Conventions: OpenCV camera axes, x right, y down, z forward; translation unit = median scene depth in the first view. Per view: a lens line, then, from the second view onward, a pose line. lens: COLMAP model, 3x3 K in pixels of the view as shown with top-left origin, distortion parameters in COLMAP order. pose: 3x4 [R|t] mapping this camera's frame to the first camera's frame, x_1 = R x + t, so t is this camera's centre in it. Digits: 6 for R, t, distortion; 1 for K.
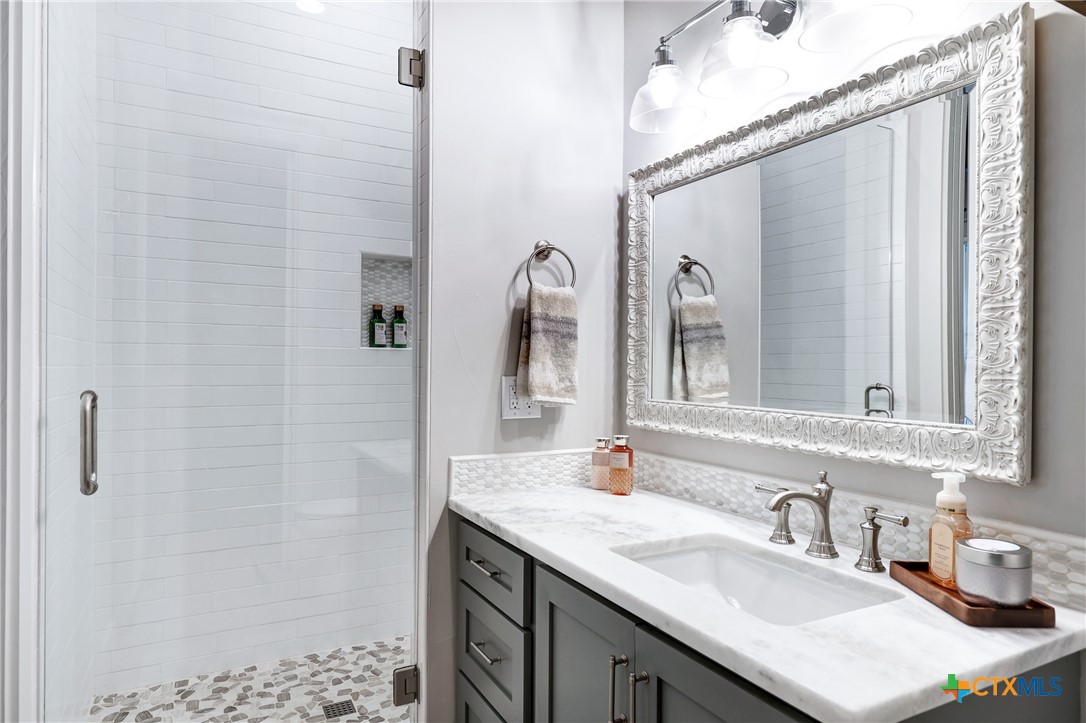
lens RADIAL K [[634.7, 0, 544.1], [0, 634.7, 388.2], [0, 0, 1]] dist [-0.068065, 0.000481]
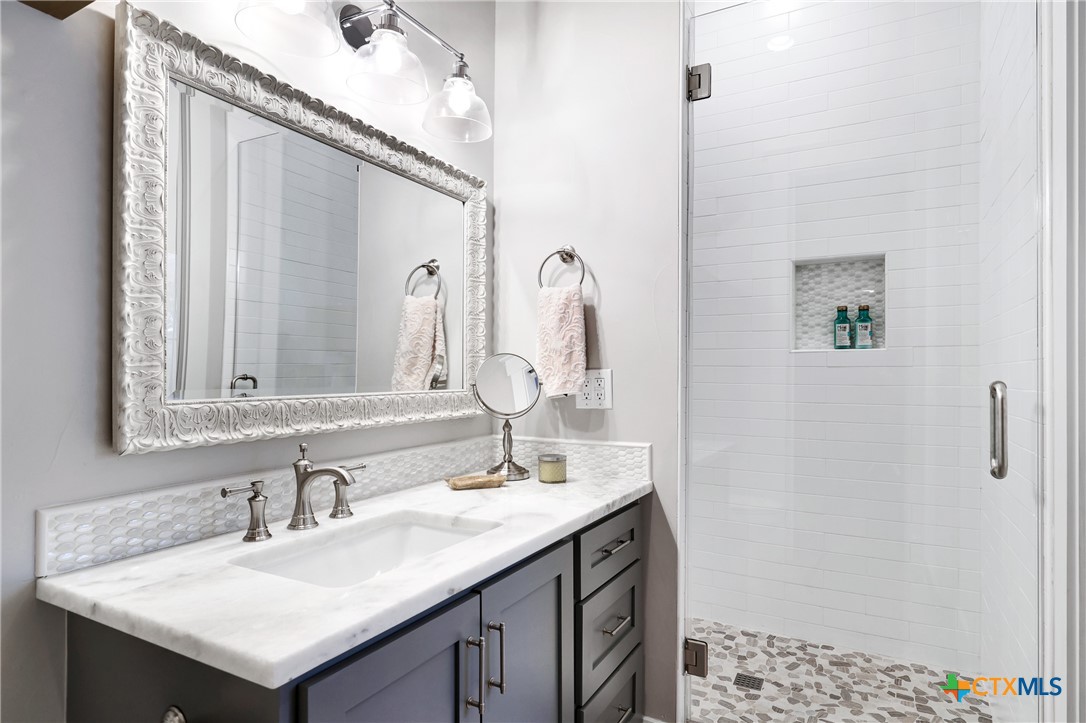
lens RADIAL K [[635.9, 0, 544.1], [0, 635.9, 345.3], [0, 0, 1]] dist [0.000197, -0.000029]
pose [[-0.573775, -0.008539, 0.818968, -0.722514], [-0.011143, 0.999934, 0.002620, -0.056888], [-0.818937, -0.007622, -0.573833, 1.359637]]
